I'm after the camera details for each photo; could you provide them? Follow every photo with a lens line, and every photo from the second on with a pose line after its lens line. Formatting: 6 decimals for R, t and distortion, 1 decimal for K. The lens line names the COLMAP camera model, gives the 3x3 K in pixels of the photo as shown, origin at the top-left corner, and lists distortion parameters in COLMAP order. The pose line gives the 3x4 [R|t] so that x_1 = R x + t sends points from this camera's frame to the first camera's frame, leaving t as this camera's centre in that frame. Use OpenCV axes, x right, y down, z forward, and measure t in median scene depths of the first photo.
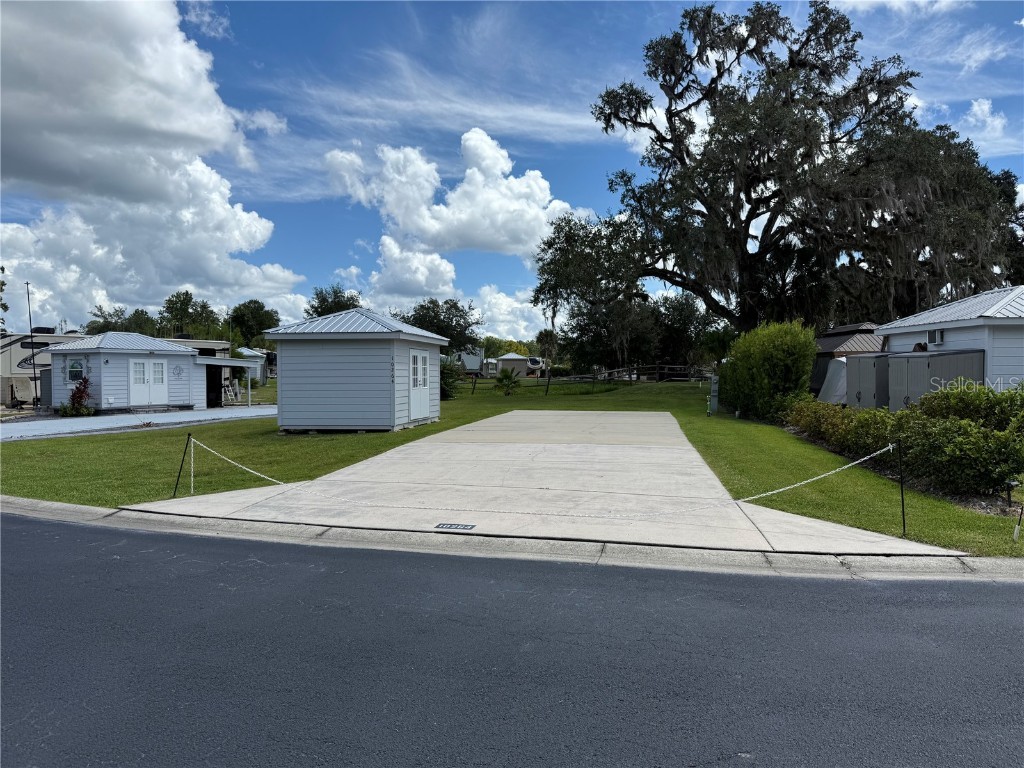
lens RADIAL K [[709.0, 0, 513.1], [0, 709.0, 415.2], [0, 0, 1]] dist [0.072054, -0.128194]
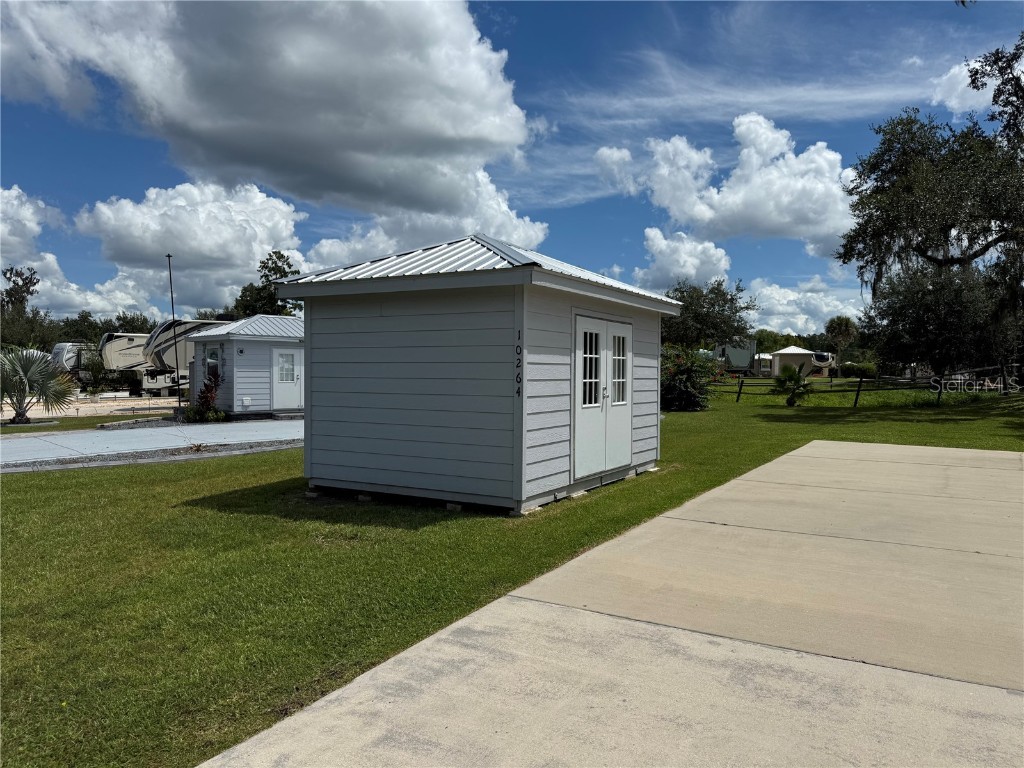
lens RADIAL K [[725.5, 0, 505.5], [0, 725.5, 390.3], [0, 0, 1]] dist [0.001581, -0.003252]
pose [[0.931307, 0.020501, -0.363657, -0.010610], [-0.031404, 0.999216, -0.024094, -0.016109], [0.362878, 0.033860, 0.931221, 0.256786]]
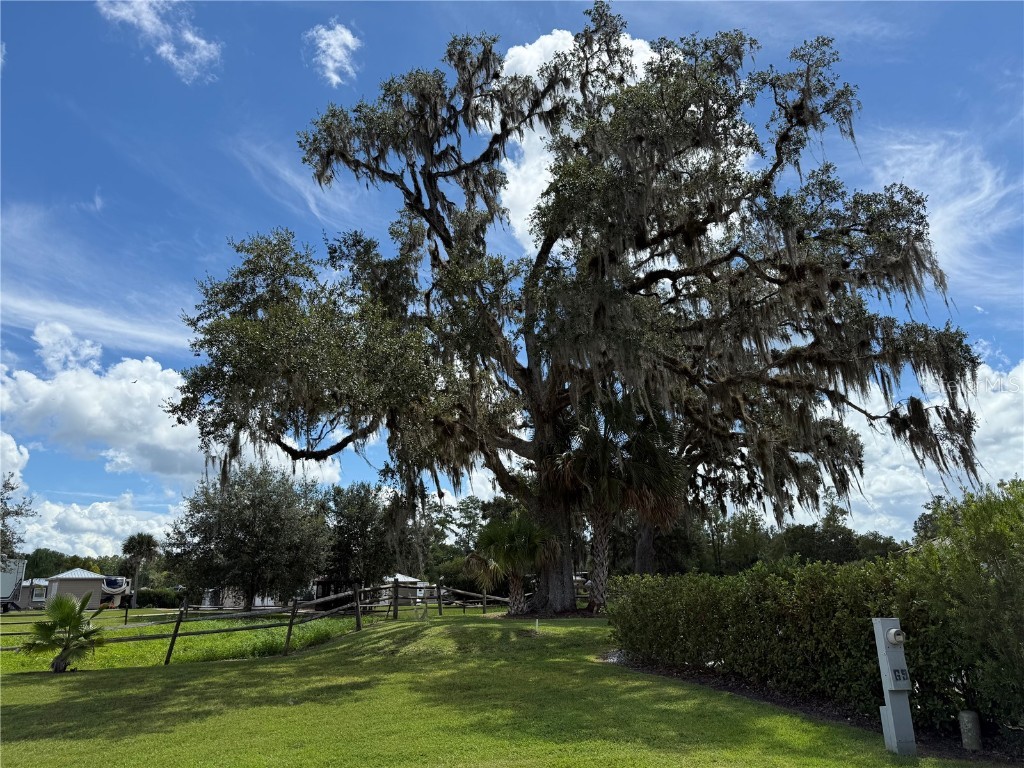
lens RADIAL K [[719.9, 0, 515.5], [0, 719.9, 398.9], [0, 0, 1]] dist [0.036046, -0.057956]
pose [[0.861091, 0.113735, 0.495567, -0.006589], [0.048729, 0.951715, -0.303092, -0.035853], [-0.506111, 0.285138, 0.813971, 0.497421]]
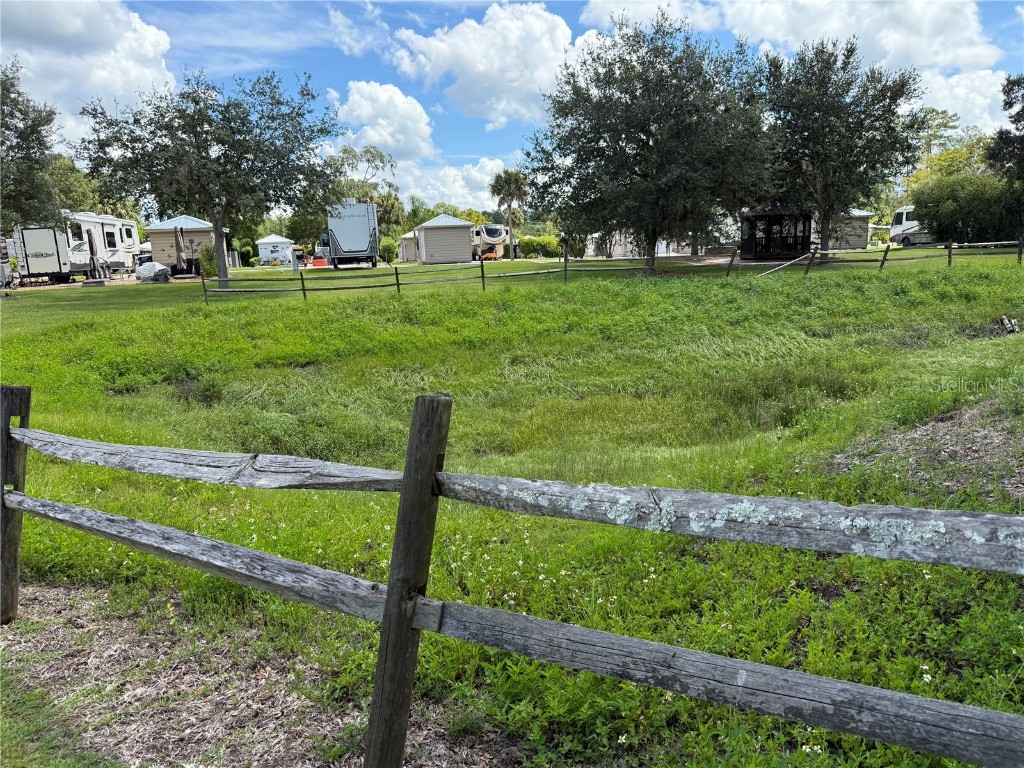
lens RADIAL K [[719.9, 0, 515.5], [0, 719.9, 398.9], [0, 0, 1]] dist [0.036046, -0.057956]
pose [[0.997920, -0.054205, 0.034880, 0.054716], [0.048462, 0.987728, 0.148475, -0.061957], [-0.042500, -0.146476, 0.988301, 0.950424]]
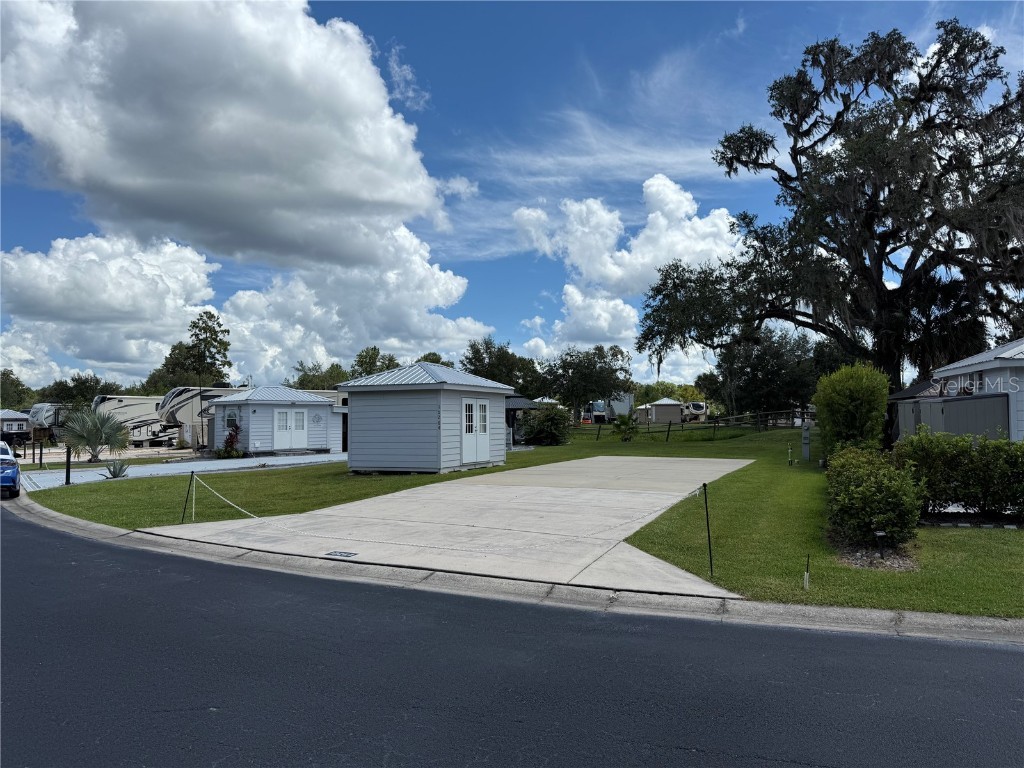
lens RADIAL K [[712.8, 0, 518.2], [0, 712.8, 410.5], [0, 0, 1]] dist [0.060170, -0.079801]
pose [[0.969170, -0.008284, -0.246252, 0.092444], [-0.009034, 0.997568, -0.069114, 0.000323], [0.246225, 0.069208, 0.966739, -0.014392]]
